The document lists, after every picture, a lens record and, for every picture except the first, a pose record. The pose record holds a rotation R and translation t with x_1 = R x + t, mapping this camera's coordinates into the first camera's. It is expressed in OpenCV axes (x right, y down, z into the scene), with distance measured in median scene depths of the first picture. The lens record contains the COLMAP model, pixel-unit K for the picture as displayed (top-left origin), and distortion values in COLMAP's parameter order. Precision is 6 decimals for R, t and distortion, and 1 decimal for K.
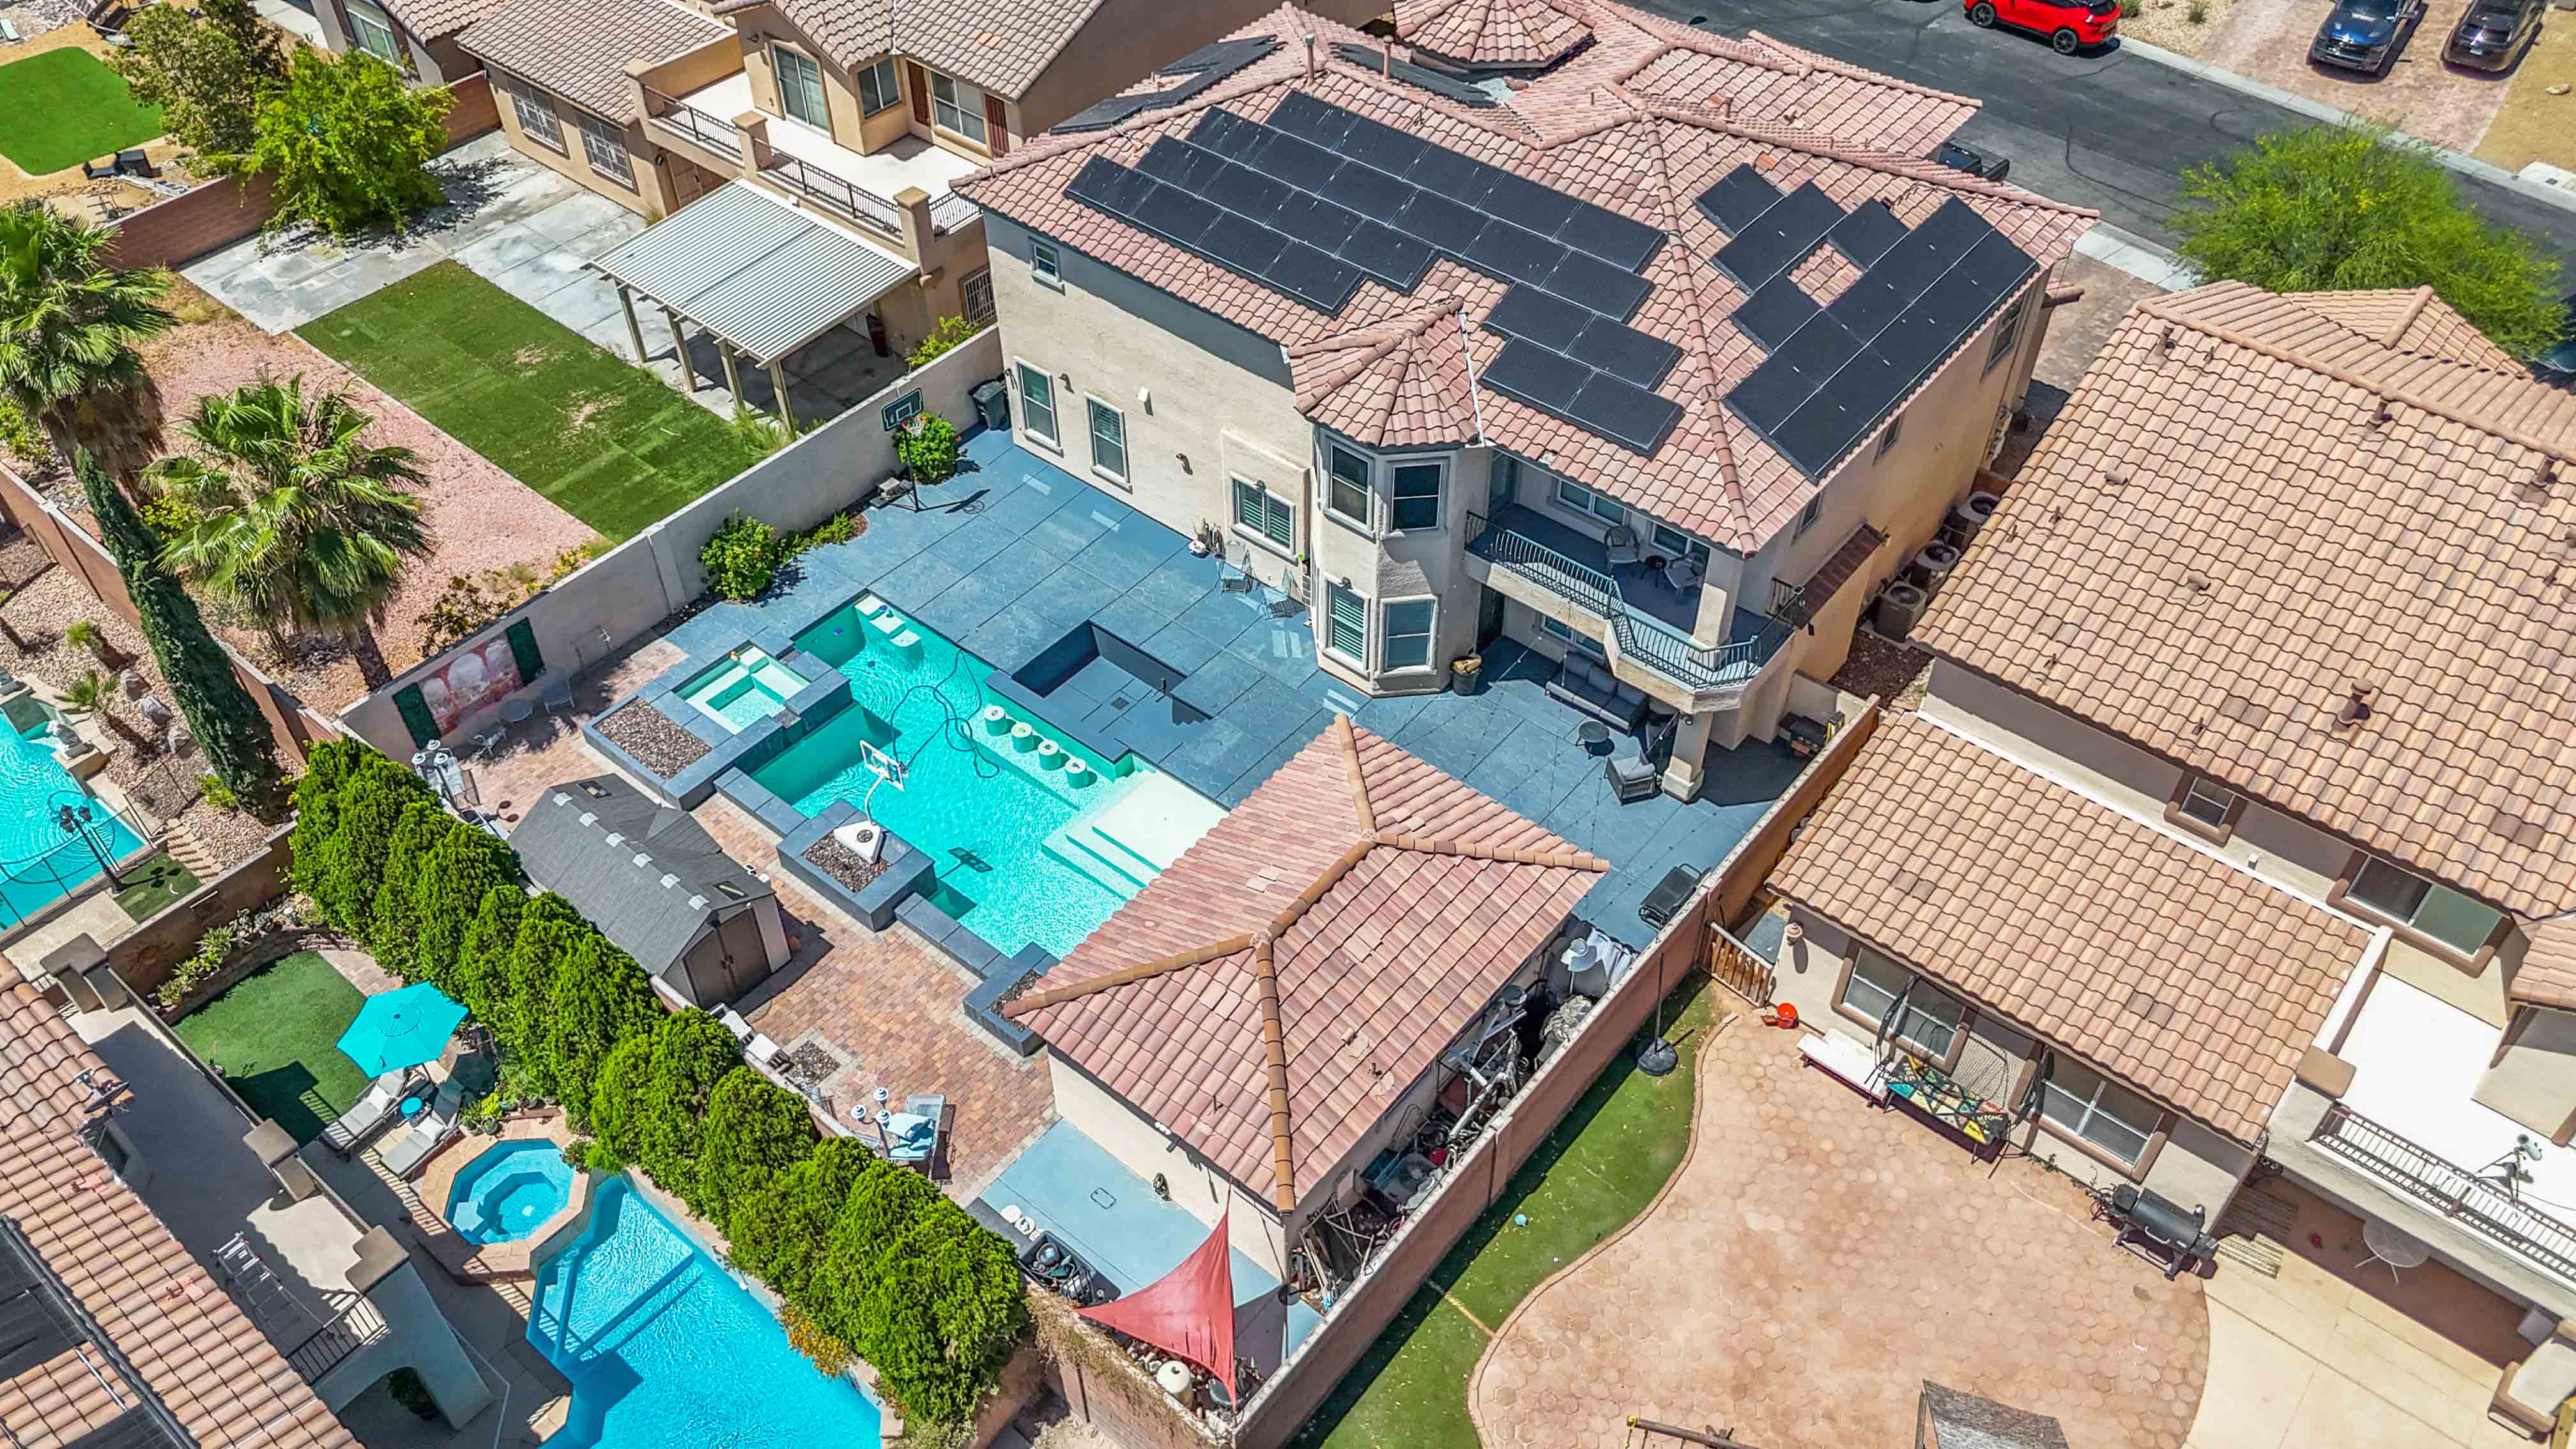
lens RADIAL K [[1901.5, 0, 1284.9], [0, 1901.5, 739.9], [0, 0, 1]] dist [0.056079, -0.052032]
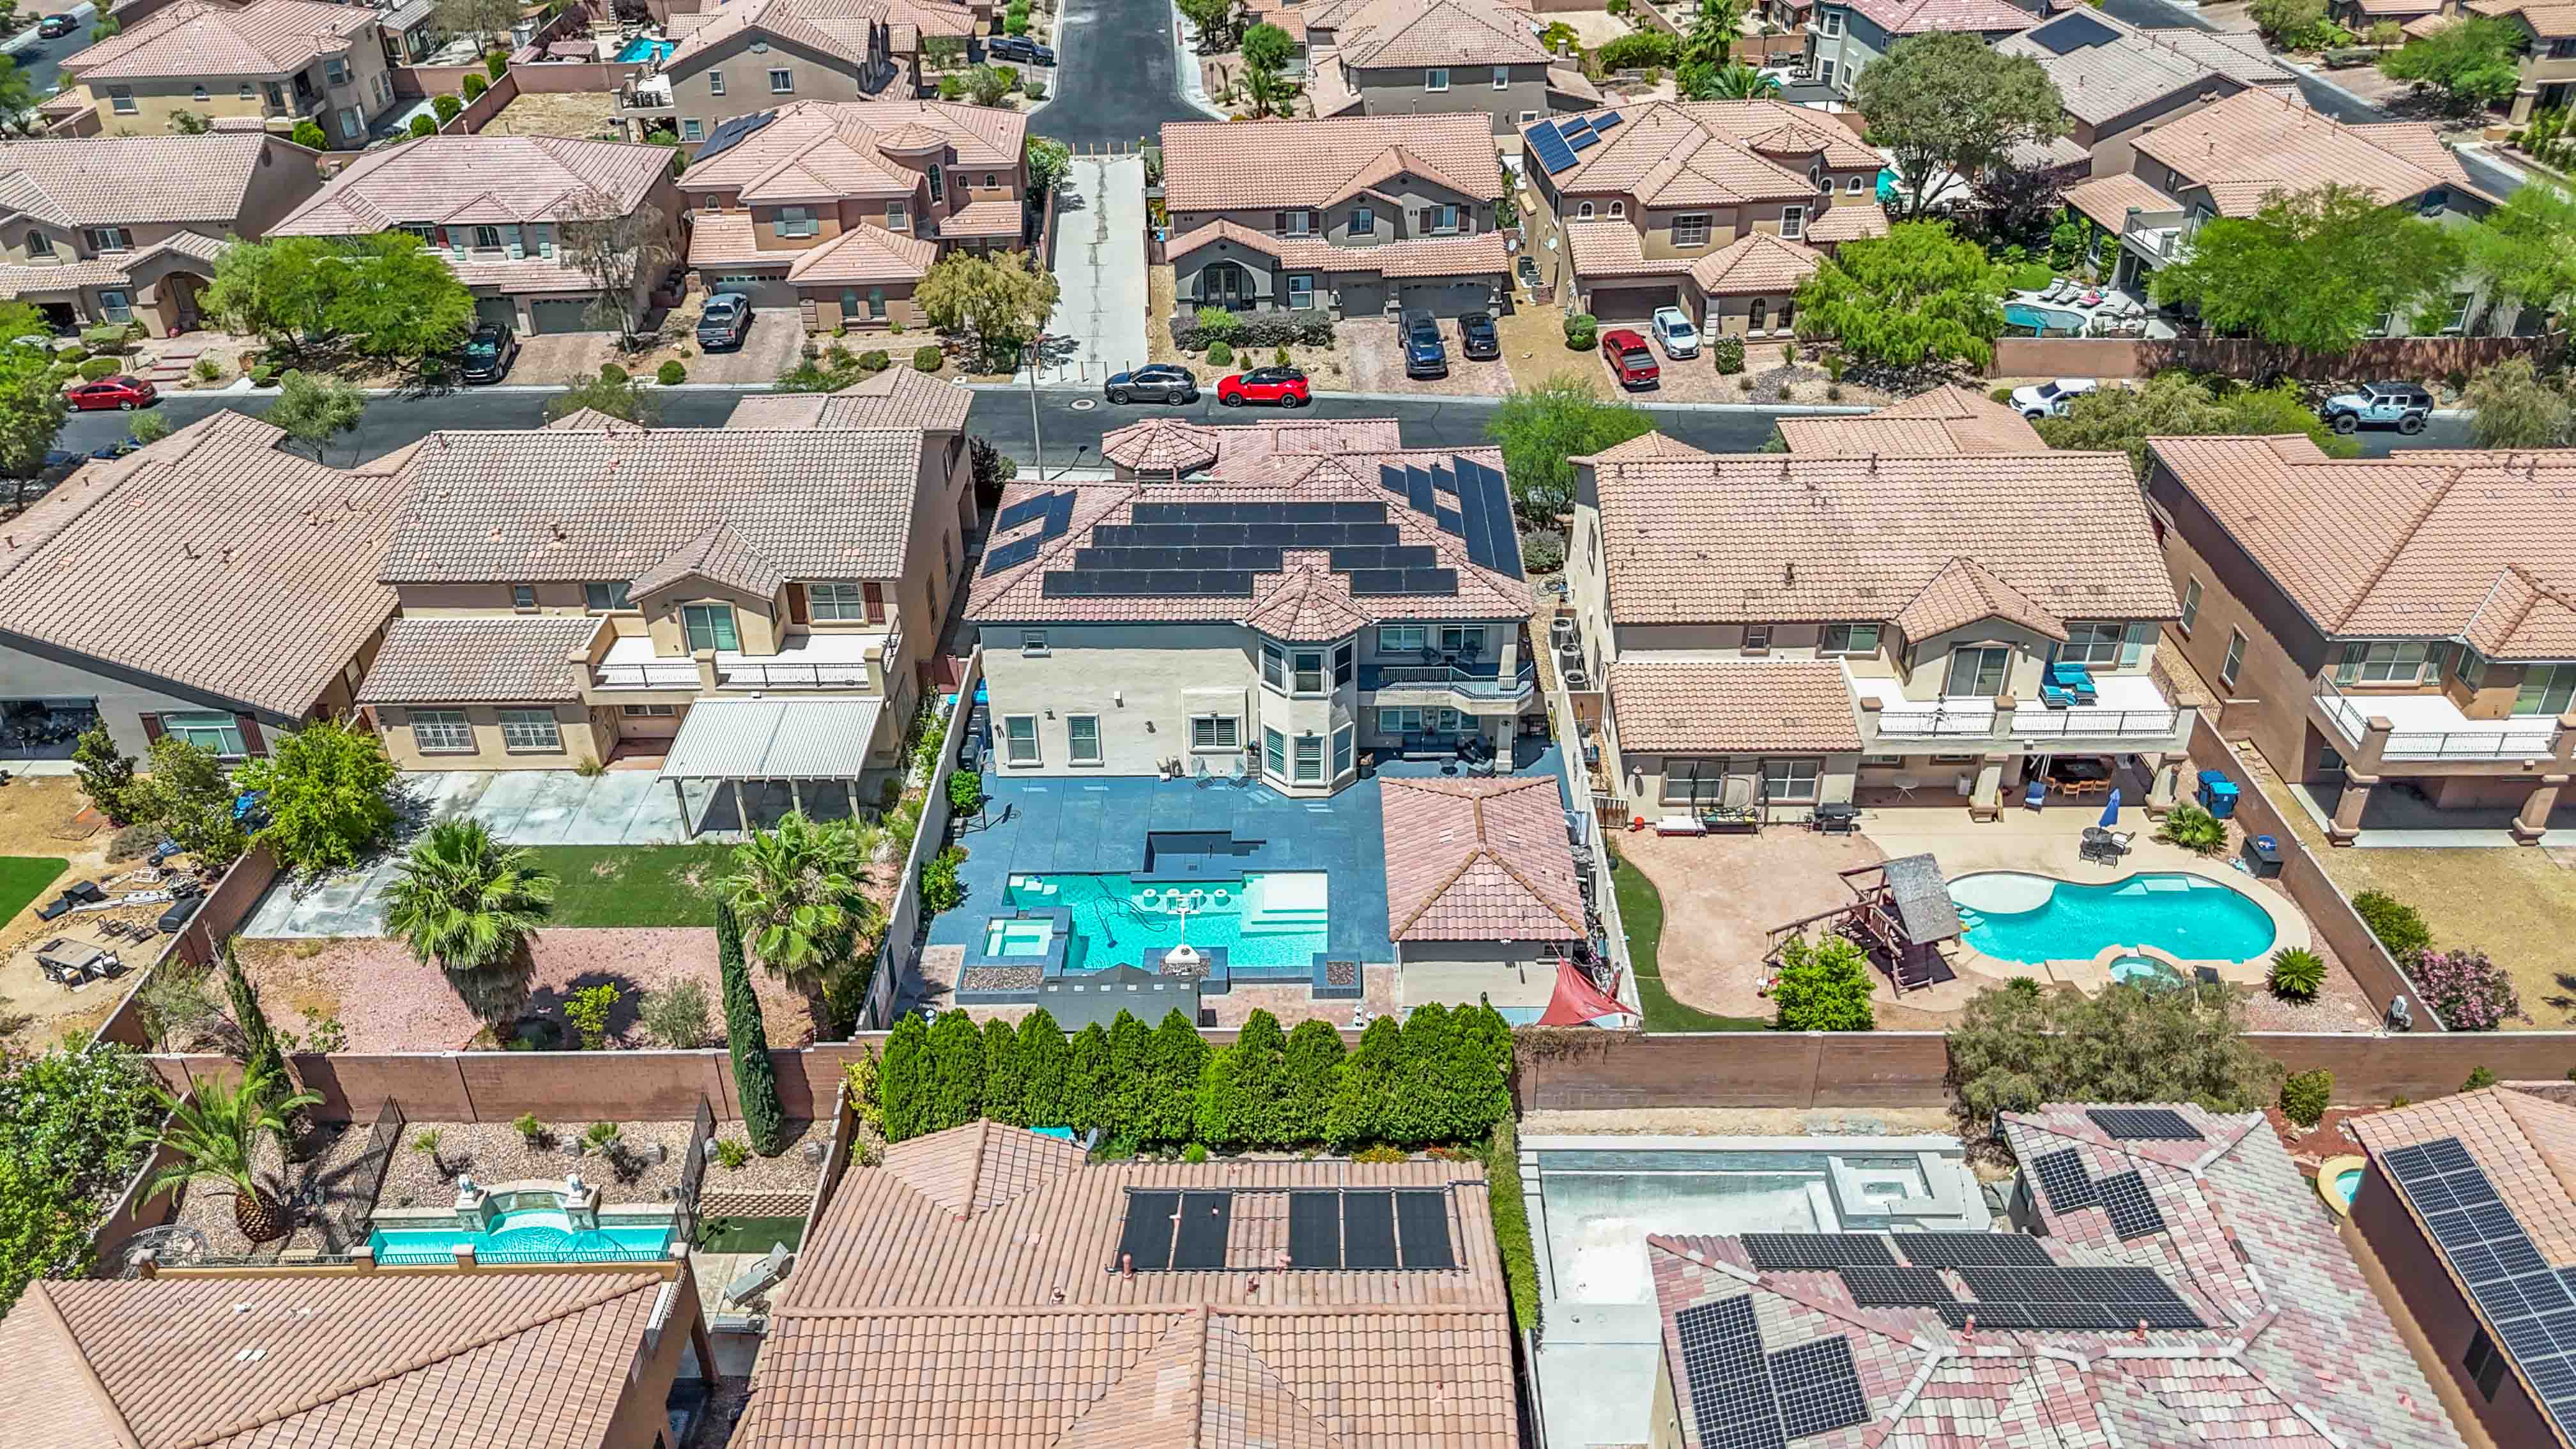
lens RADIAL K [[1901.5, 0, 1286.1], [0, 1901.5, 737.6], [0, 0, 1]] dist [0.056079, -0.052032]
pose [[0.776875, -0.339347, 0.530386, -0.937993], [0.452058, 0.886951, -0.094663, 0.079189], [-0.438303, 0.313307, 0.842454, -0.477070]]
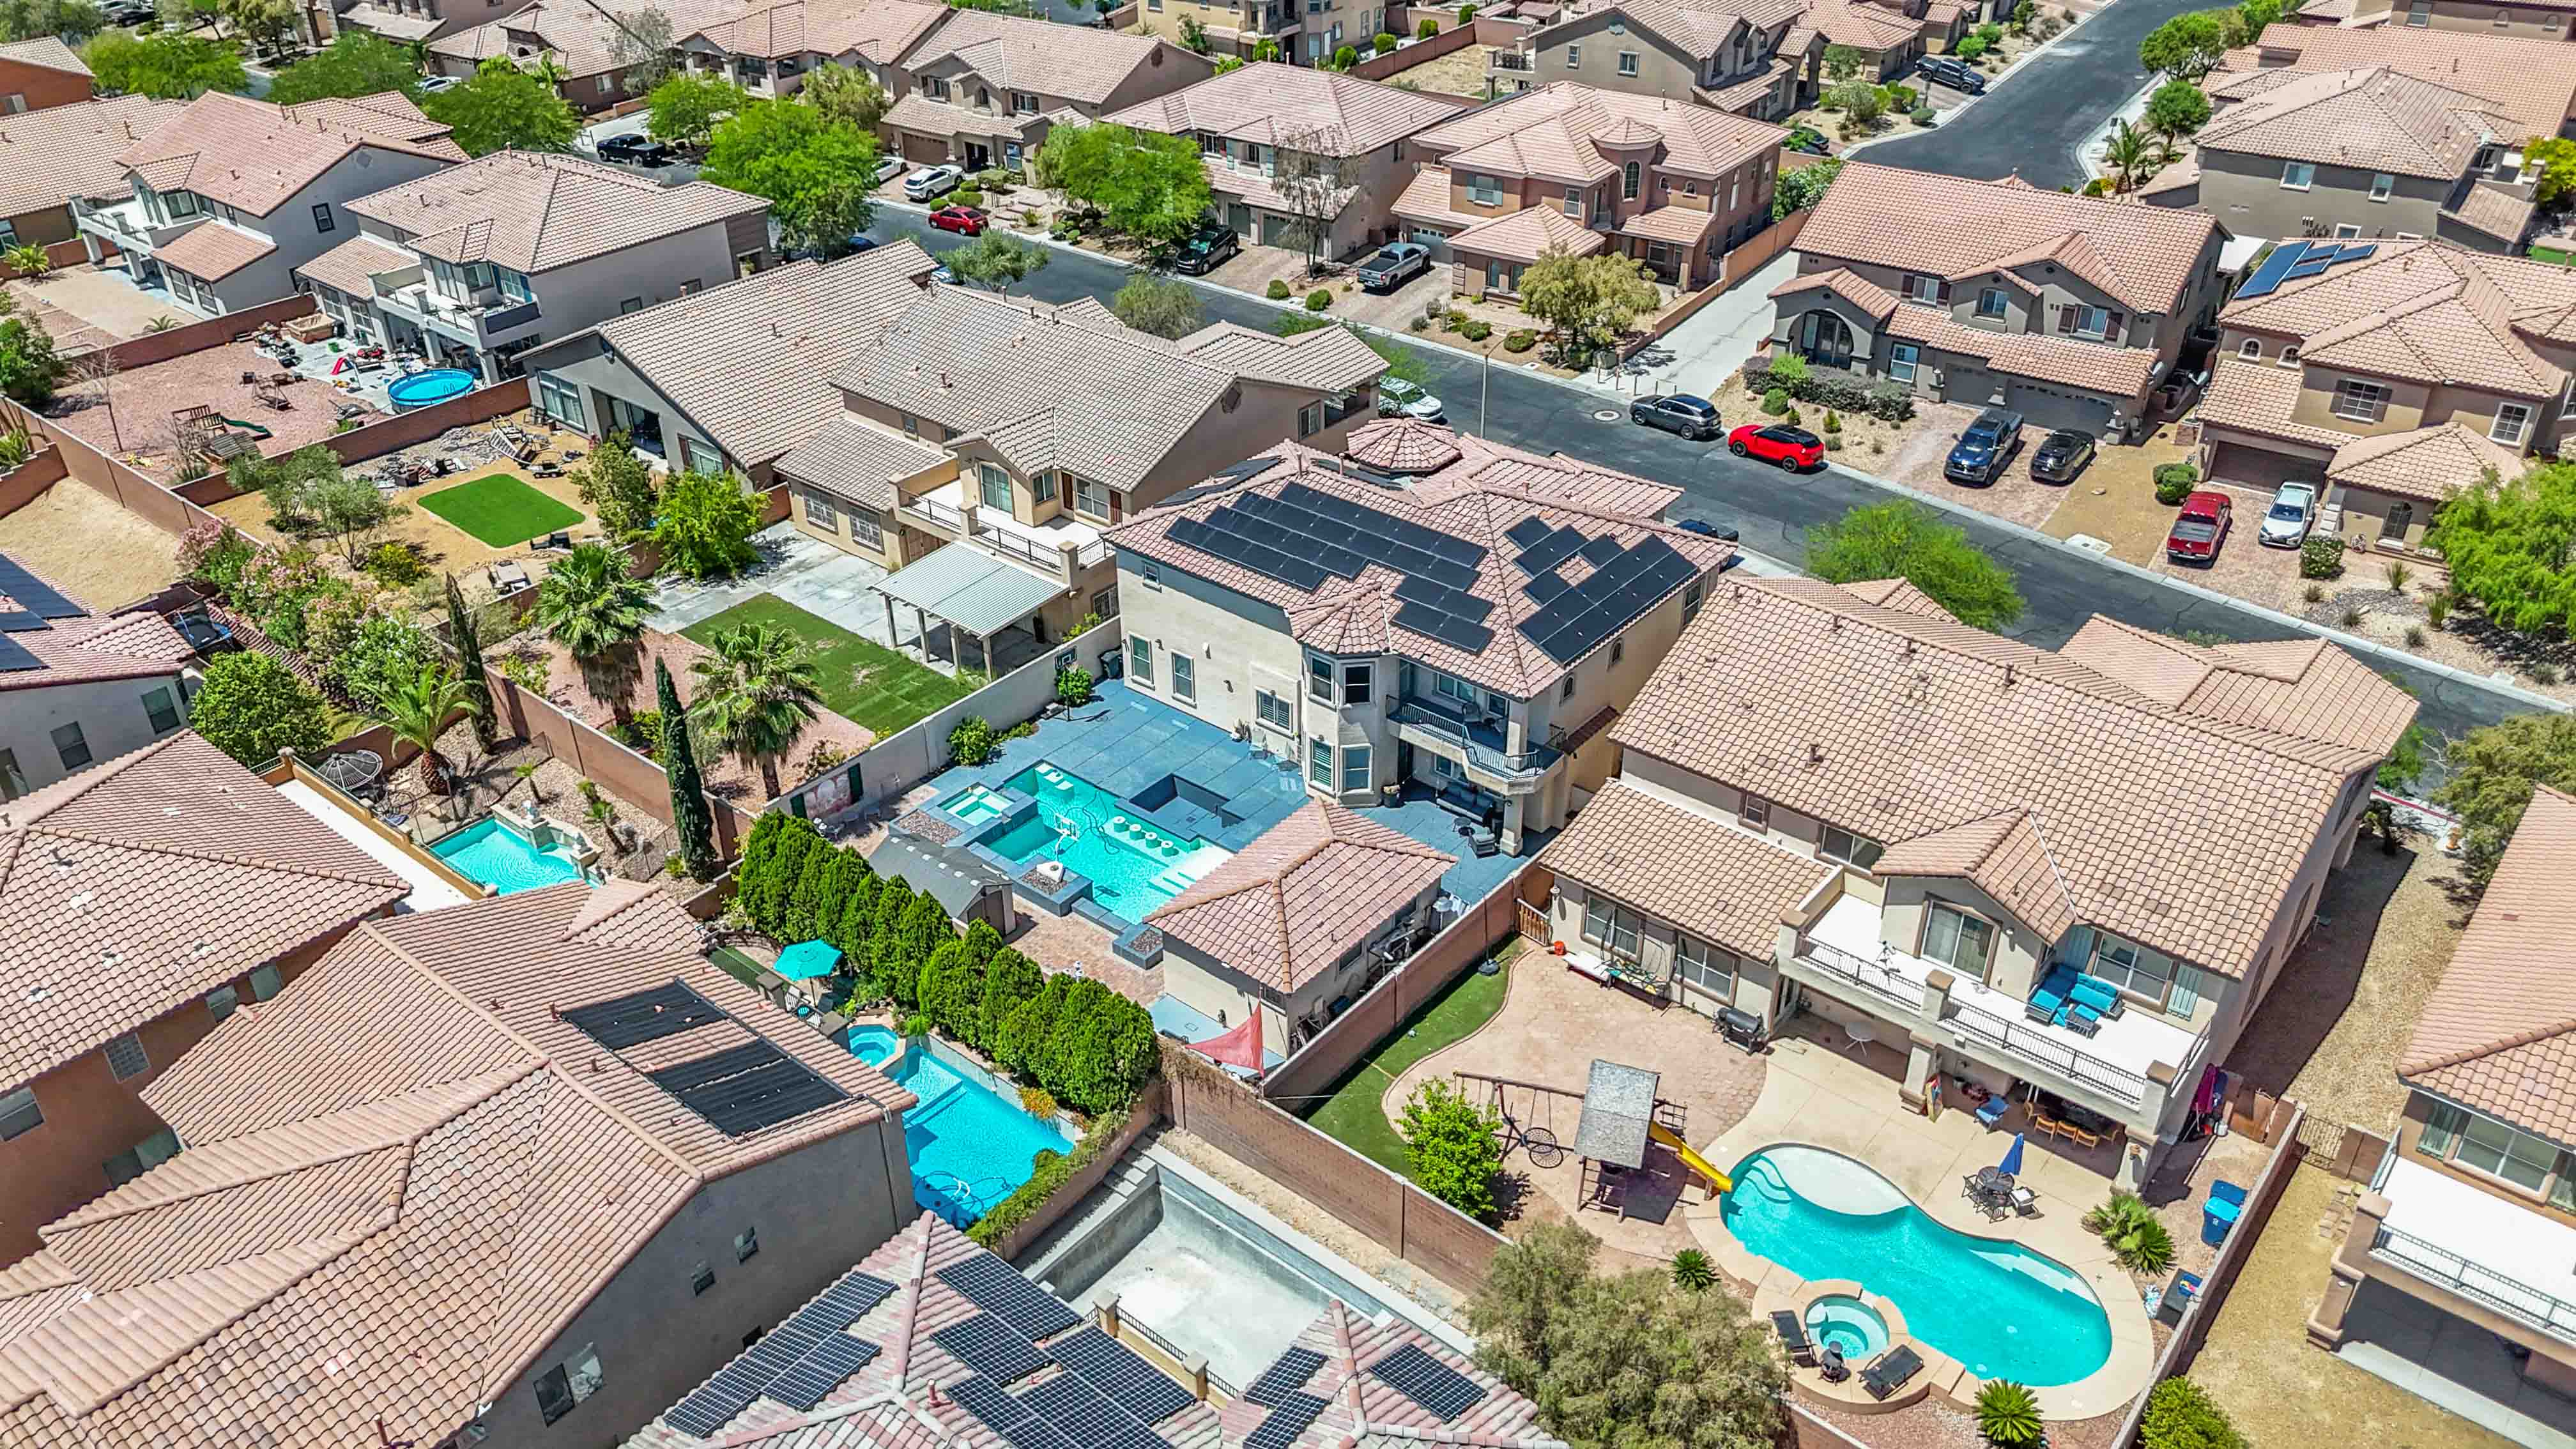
lens RADIAL K [[1901.5, 0, 1282.0], [0, 1901.5, 733.6], [0, 0, 1]] dist [0.056079, -0.052032]
pose [[0.999989, -0.003492, -0.003242, 0.001340], [0.002678, 0.974623, -0.223836, 0.320032], [0.003941, 0.223825, 0.974621, -0.757984]]
